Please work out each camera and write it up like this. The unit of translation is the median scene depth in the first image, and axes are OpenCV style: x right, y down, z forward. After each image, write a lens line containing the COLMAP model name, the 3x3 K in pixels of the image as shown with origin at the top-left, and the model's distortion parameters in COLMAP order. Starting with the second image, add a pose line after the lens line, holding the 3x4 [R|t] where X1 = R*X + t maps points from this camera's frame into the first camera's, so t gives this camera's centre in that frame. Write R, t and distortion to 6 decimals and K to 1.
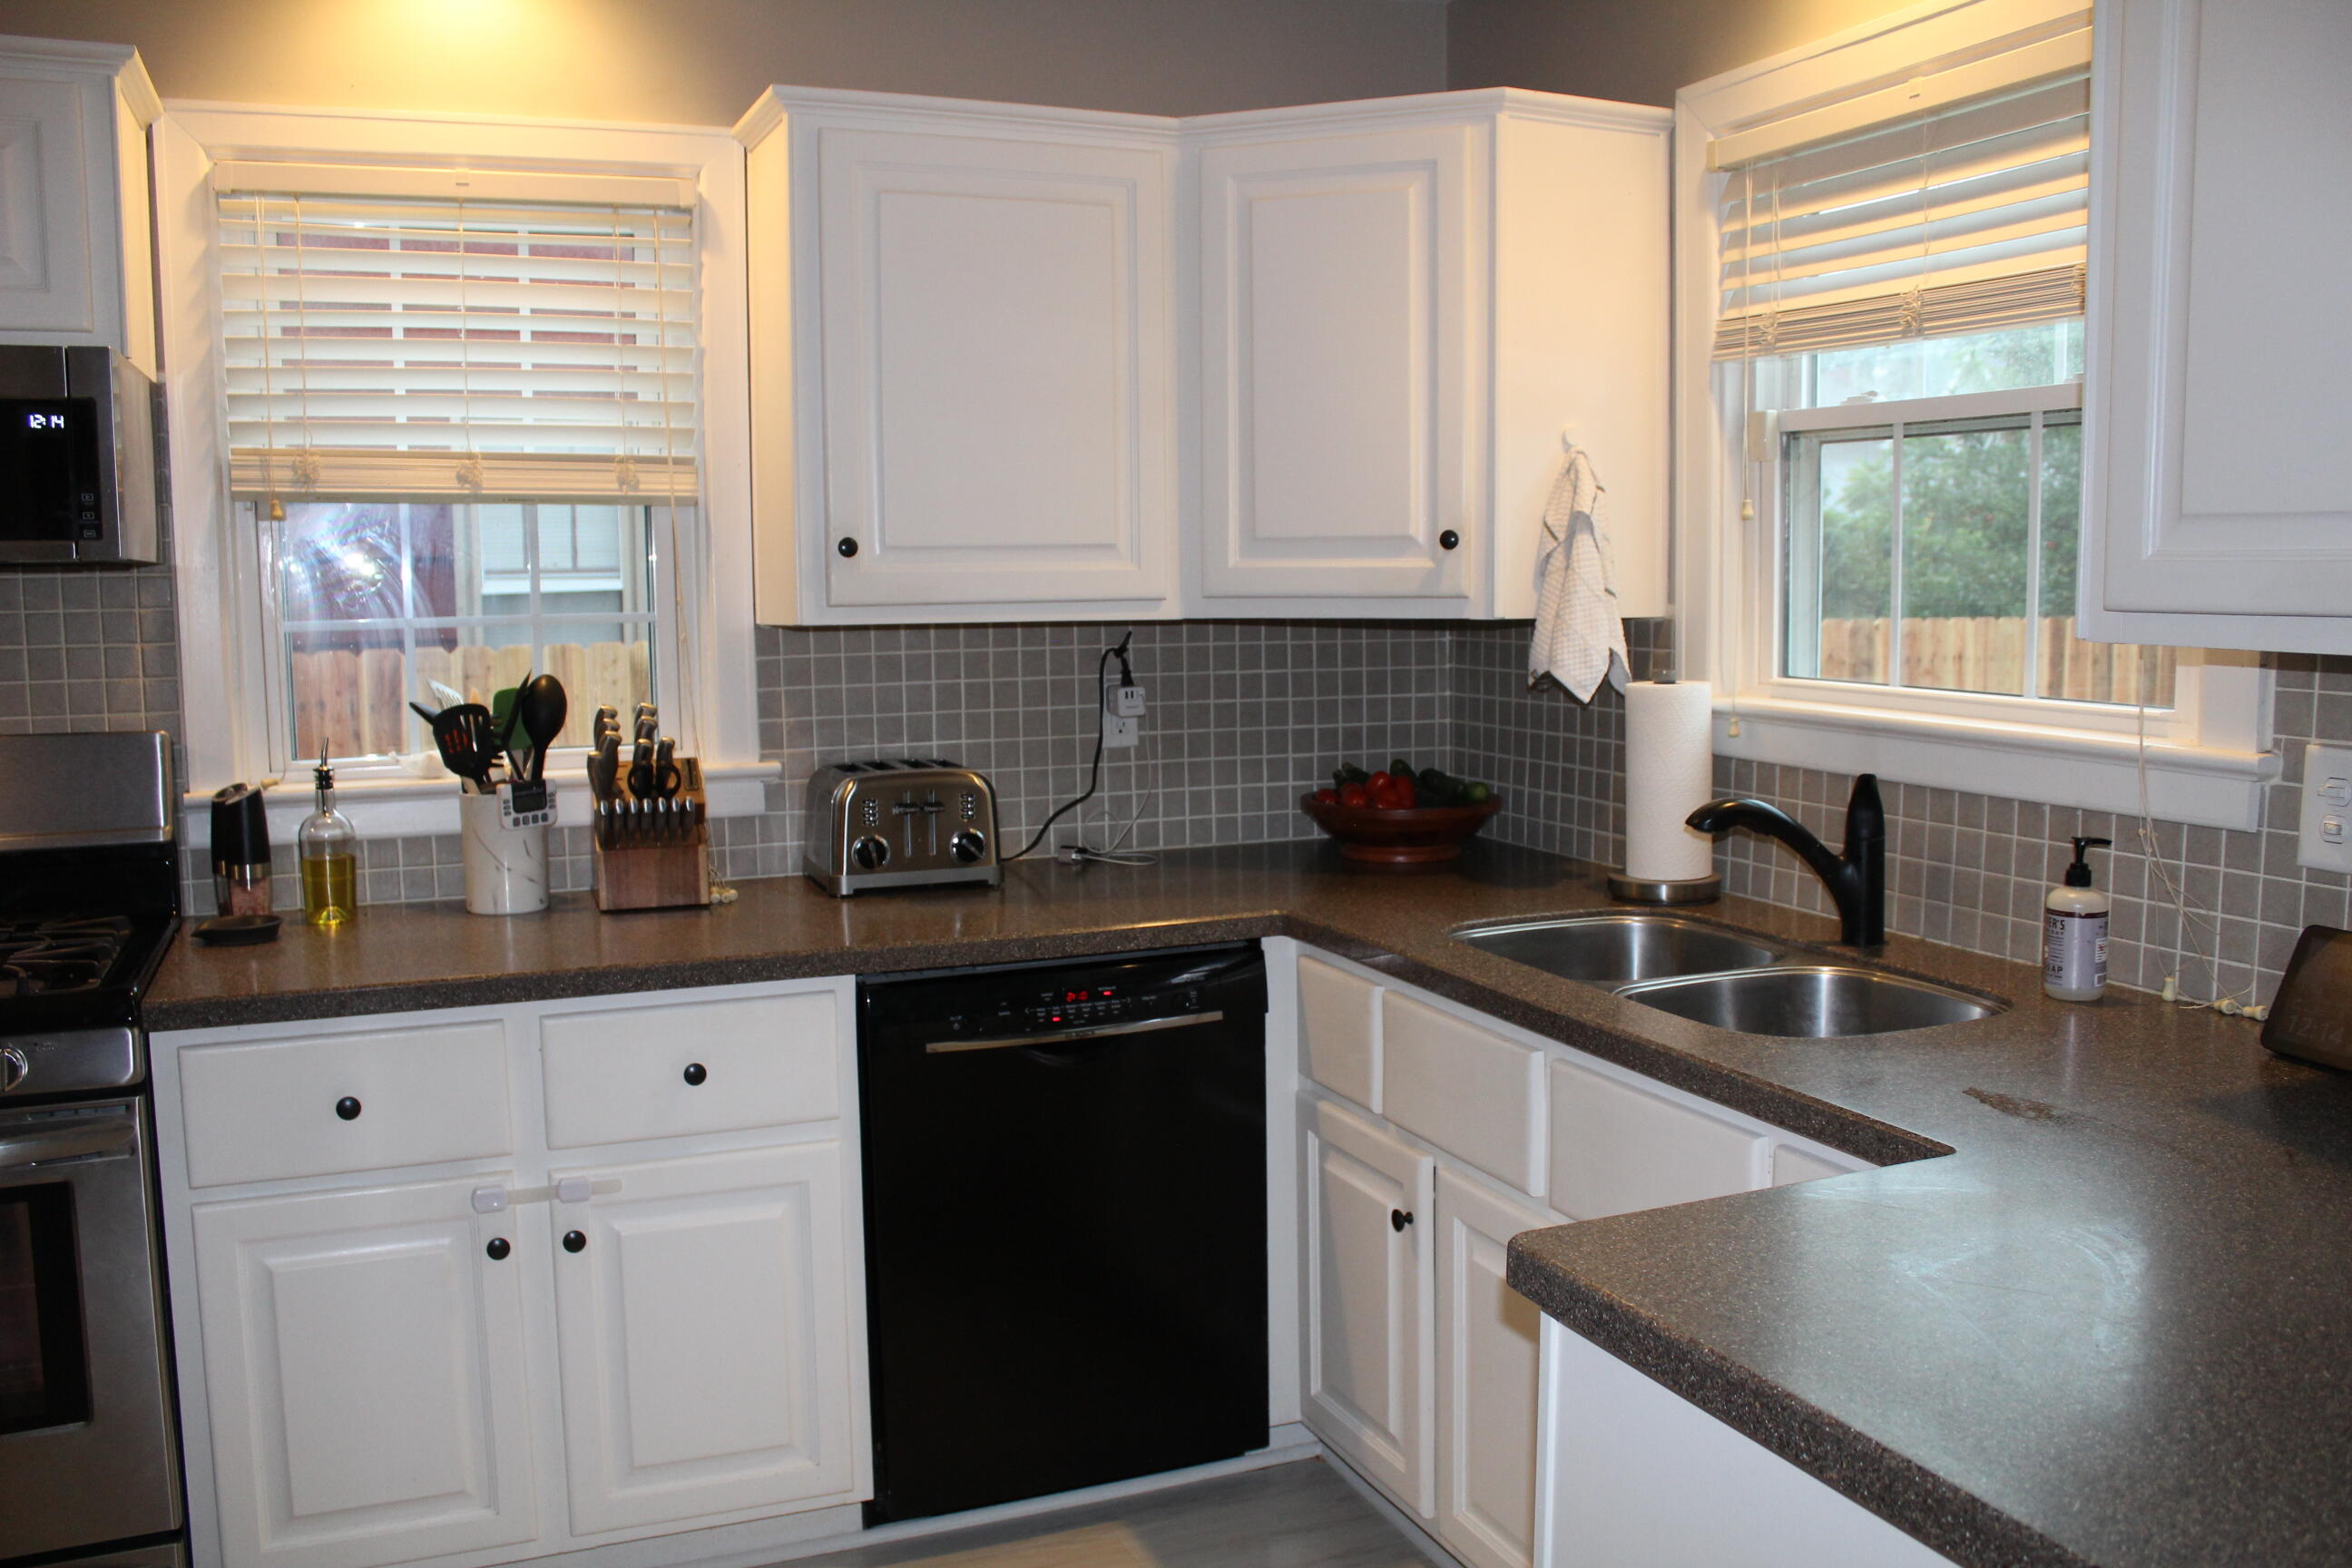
lens RADIAL K [[1939.8, 0, 1176.0], [0, 1939.8, 784.0], [0, 0, 1]] dist [-0.127999, 0.106337]
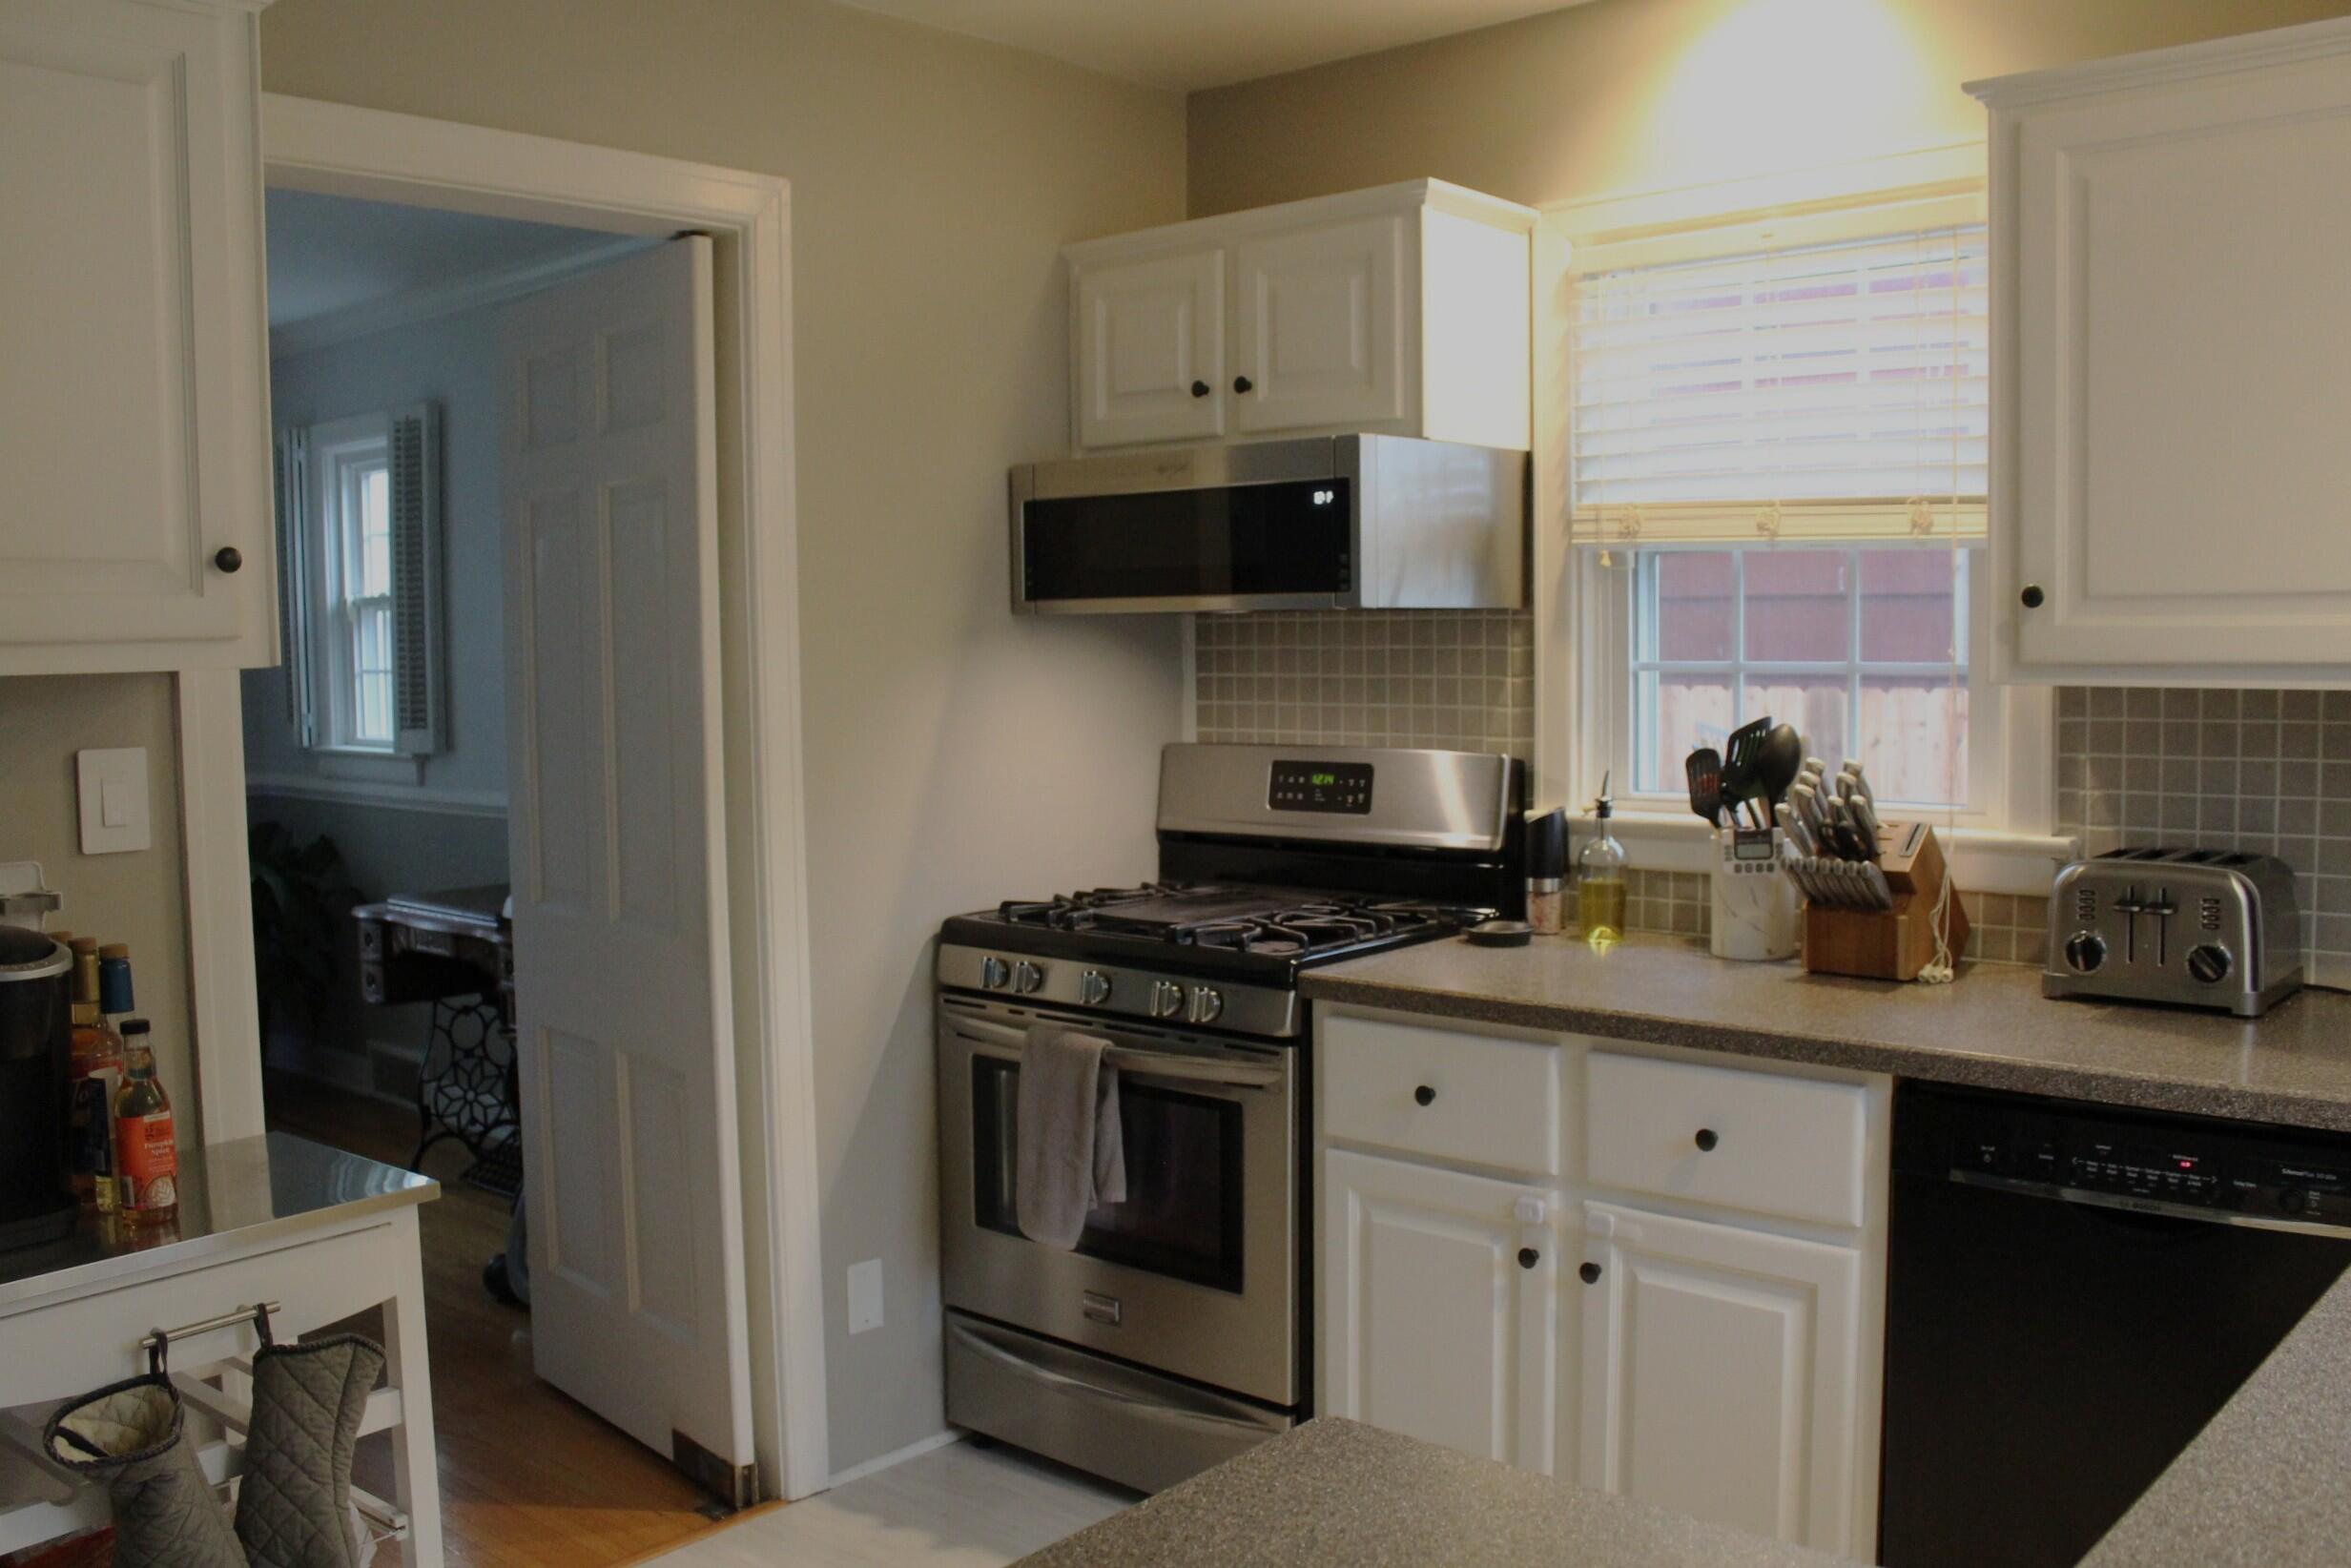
lens RADIAL K [[2041.7, 0, 1175.5], [0, 2041.7, 784.0], [0, 0, 1]] dist [-0.089799, -0.007969]
pose [[0.460342, 0.072933, -0.884740, 0.455924], [-0.090427, 0.995288, 0.034995, -0.034733], [0.883124, 0.063895, 0.464768, 0.242861]]
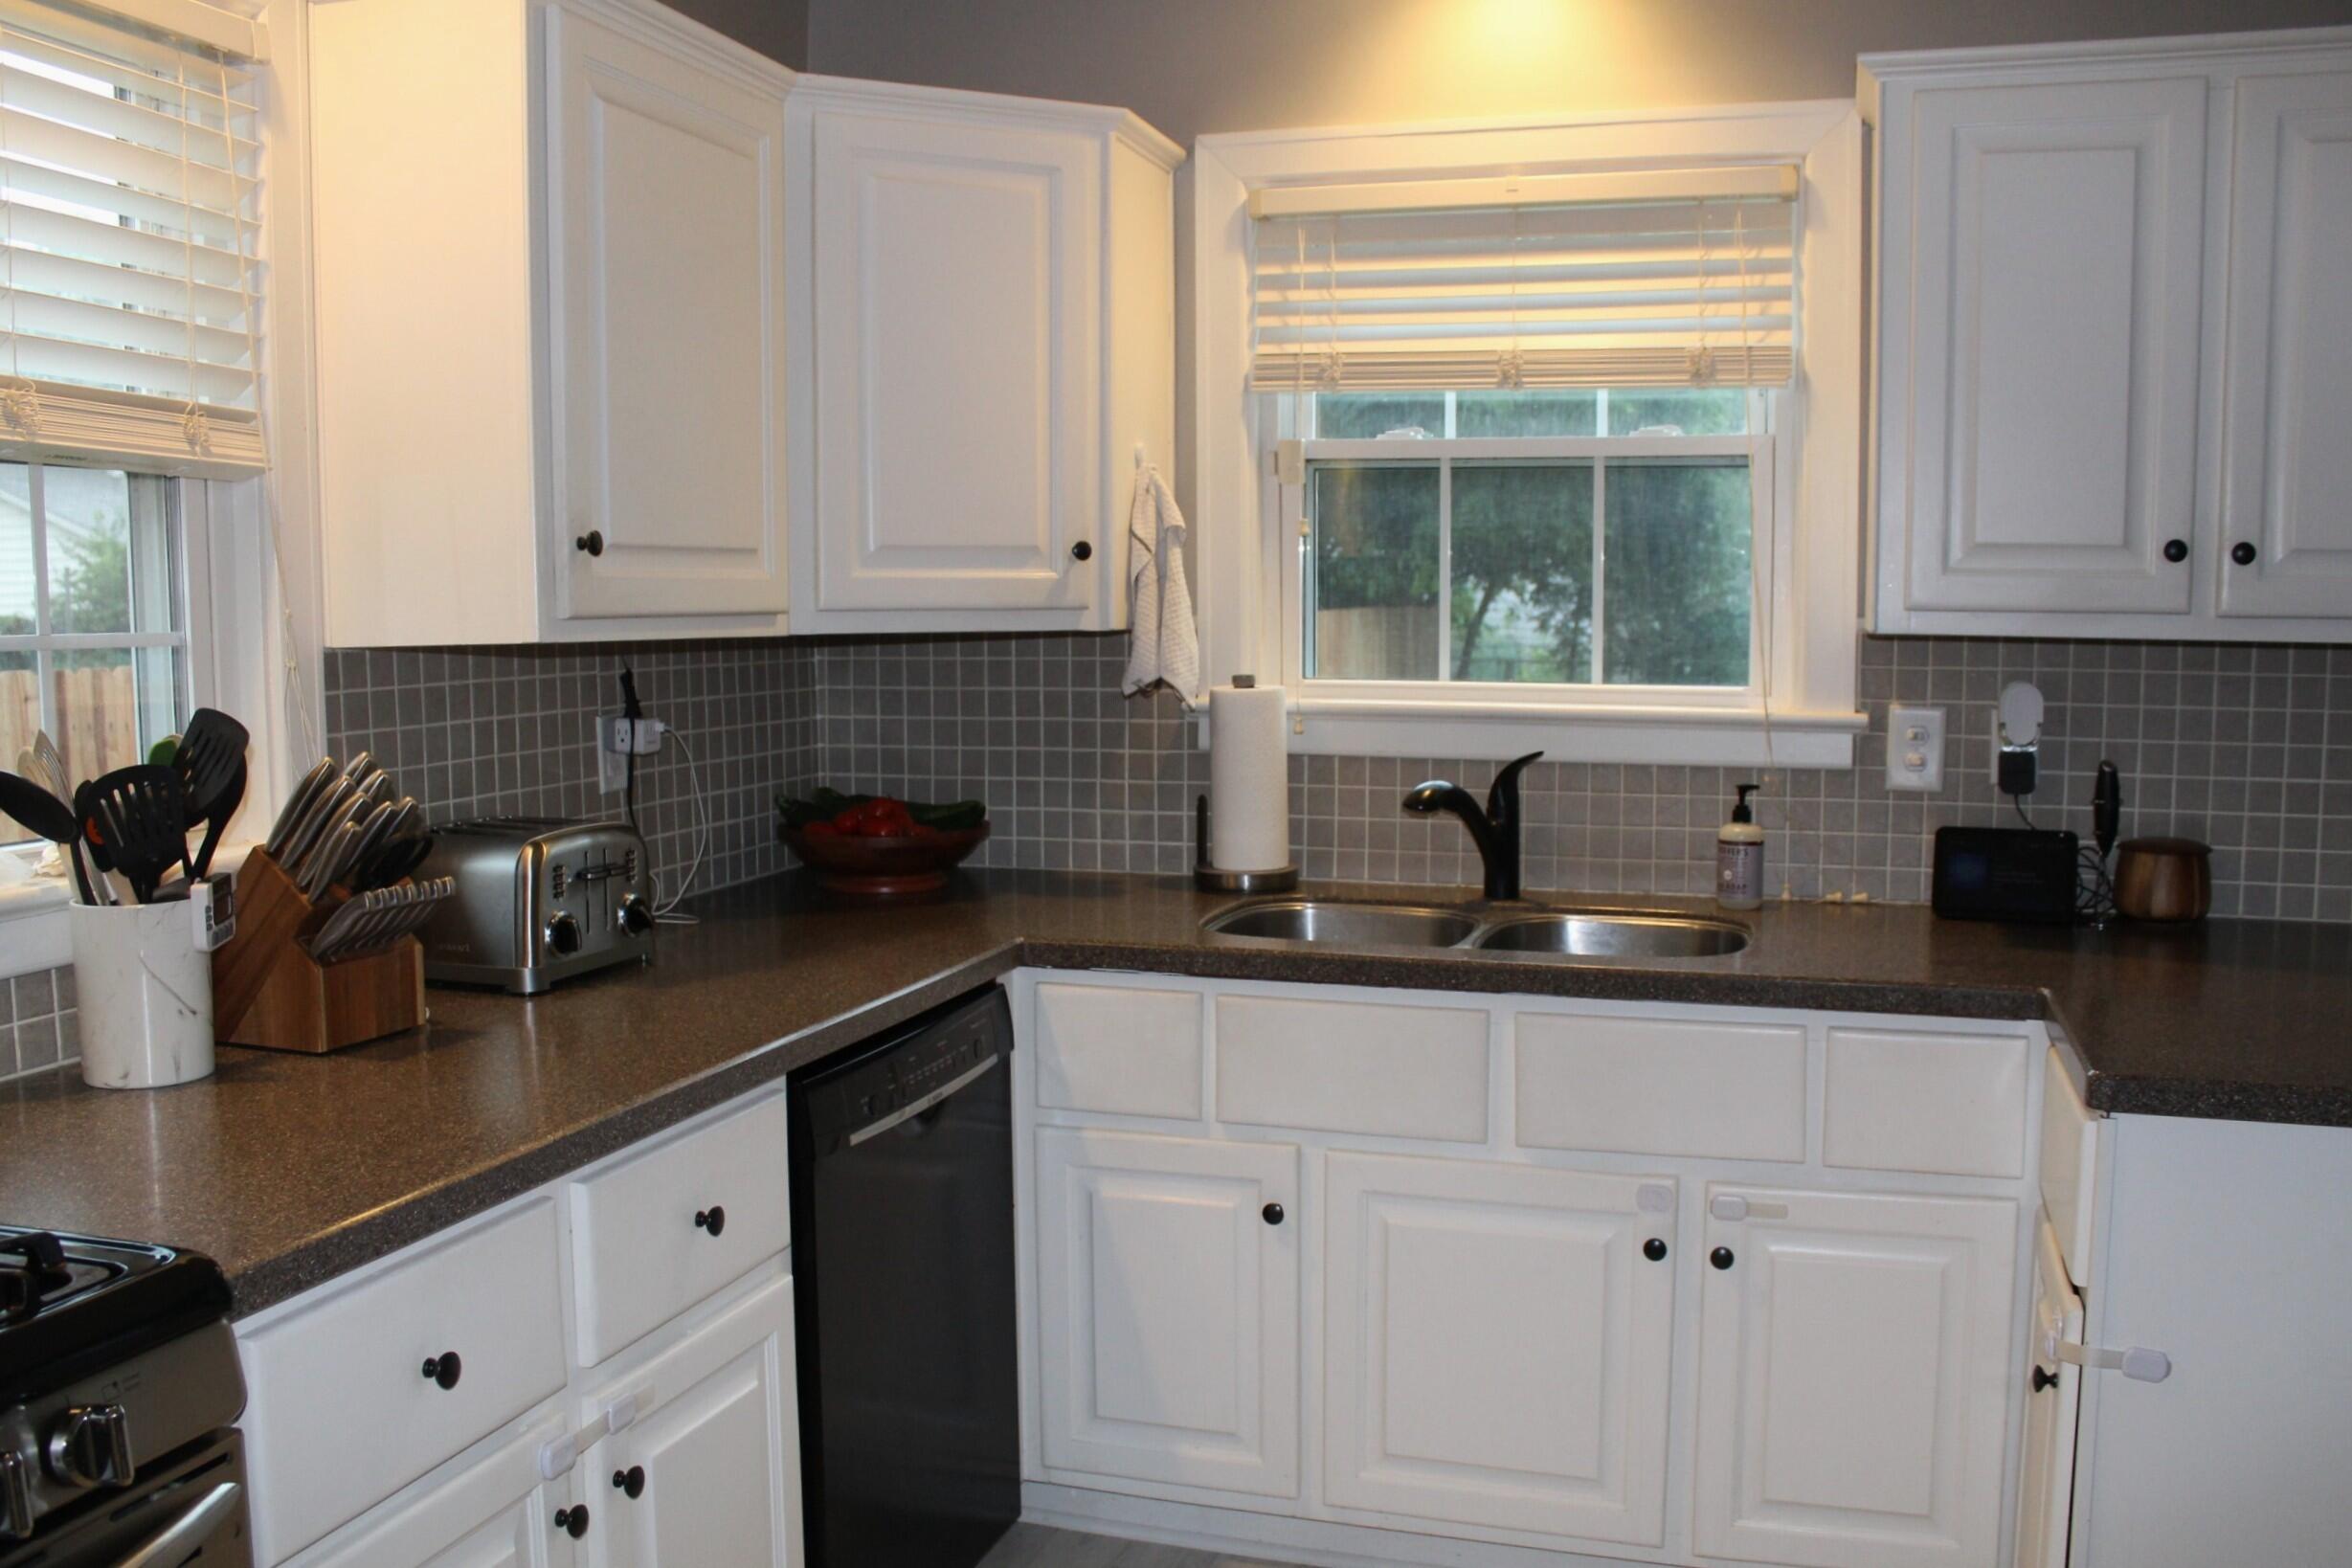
lens RADIAL K [[2036.2, 0, 1182.7], [0, 2036.2, 782.9], [0, 0, 1]] dist [-0.098557, 0.013615]
pose [[0.653191, -0.061972, 0.754653, -0.634620], [0.080230, 0.996699, 0.012405, -0.016441], [-0.752931, 0.052443, 0.656007, 0.286038]]
